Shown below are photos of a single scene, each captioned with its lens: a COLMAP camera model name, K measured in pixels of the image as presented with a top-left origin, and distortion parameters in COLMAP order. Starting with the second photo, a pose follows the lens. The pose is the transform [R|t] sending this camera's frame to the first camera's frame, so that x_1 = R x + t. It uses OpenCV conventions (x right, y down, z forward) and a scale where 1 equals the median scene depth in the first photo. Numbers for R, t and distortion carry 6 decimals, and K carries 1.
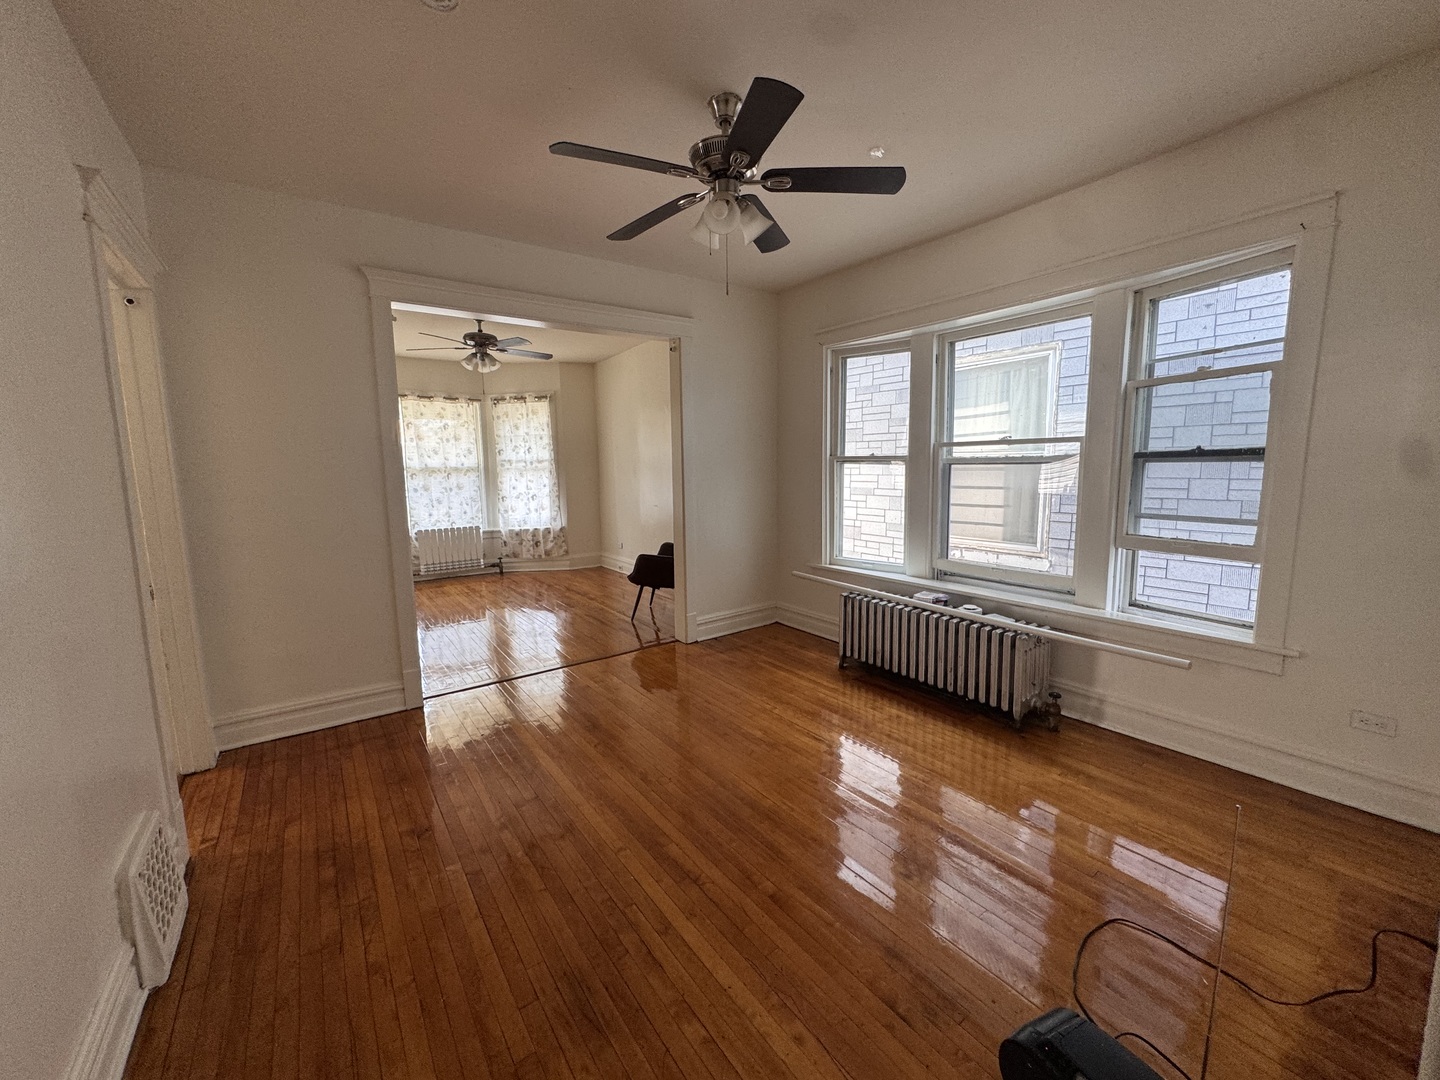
lens RADIAL K [[579.4, 0, 721.9], [0, 579.4, 541.4], [0, 0, 1]] dist [0.000445, -0.000108]
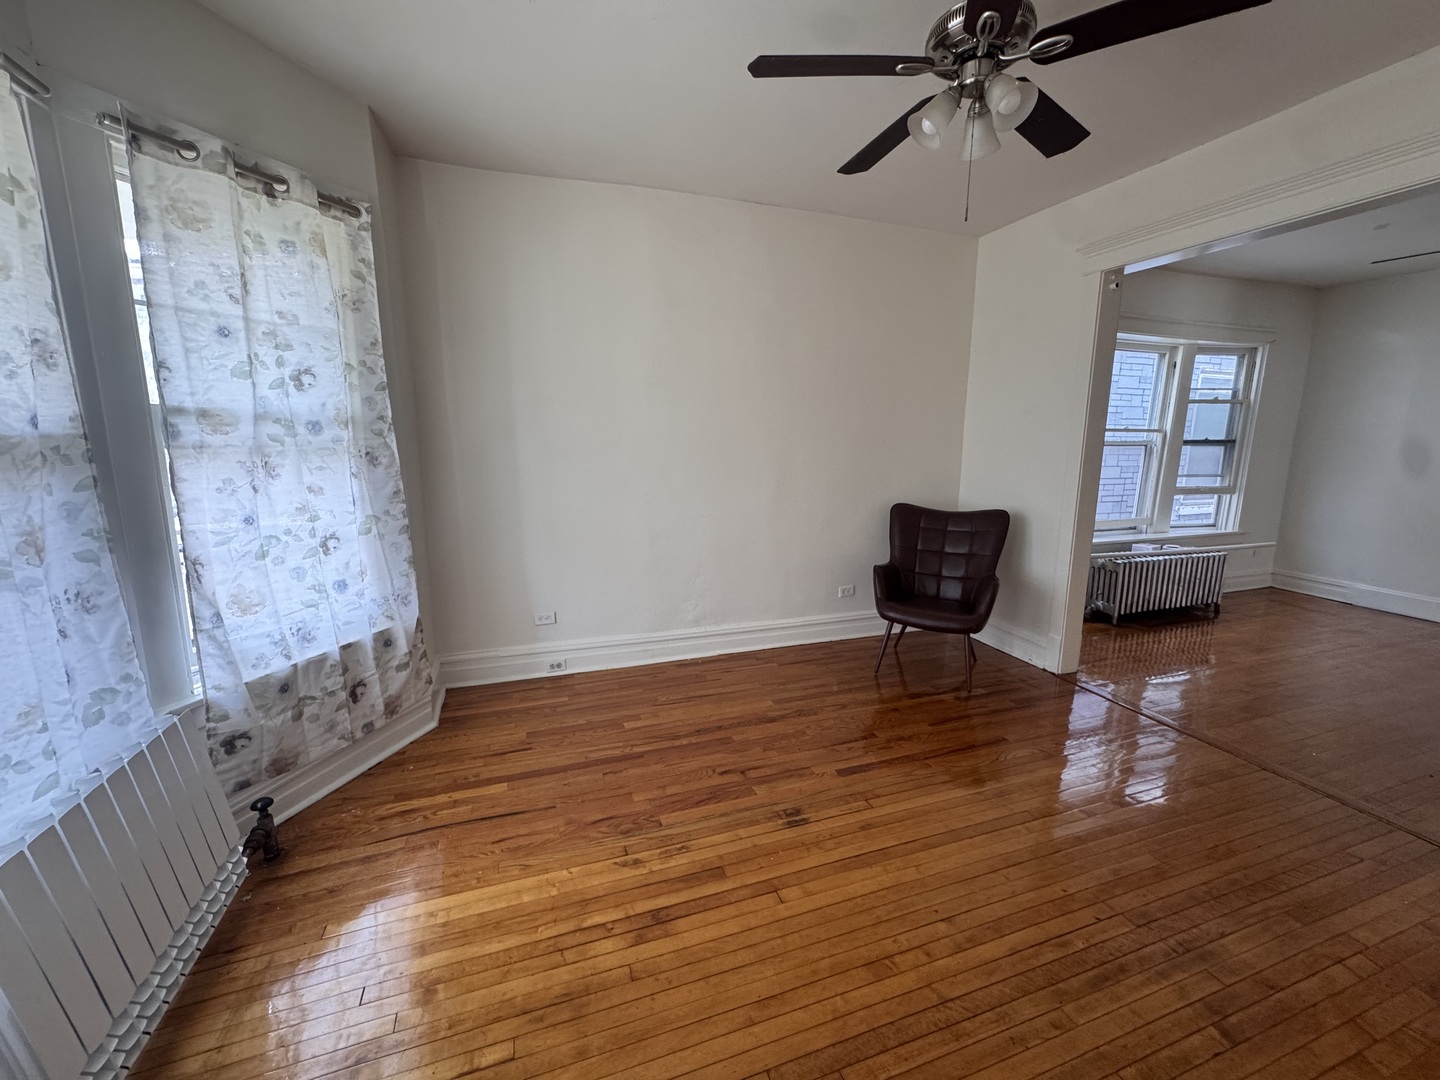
lens RADIAL K [[579.4, 0, 720.0], [0, 579.4, 530.3], [0, 0, 1]] dist [0.000445, -0.000108]
pose [[0.284675, -0.140039, 0.948340, -0.545700], [0.111547, 0.987391, 0.112321, -0.093631], [-0.952112, 0.073810, 0.296707, 0.723882]]
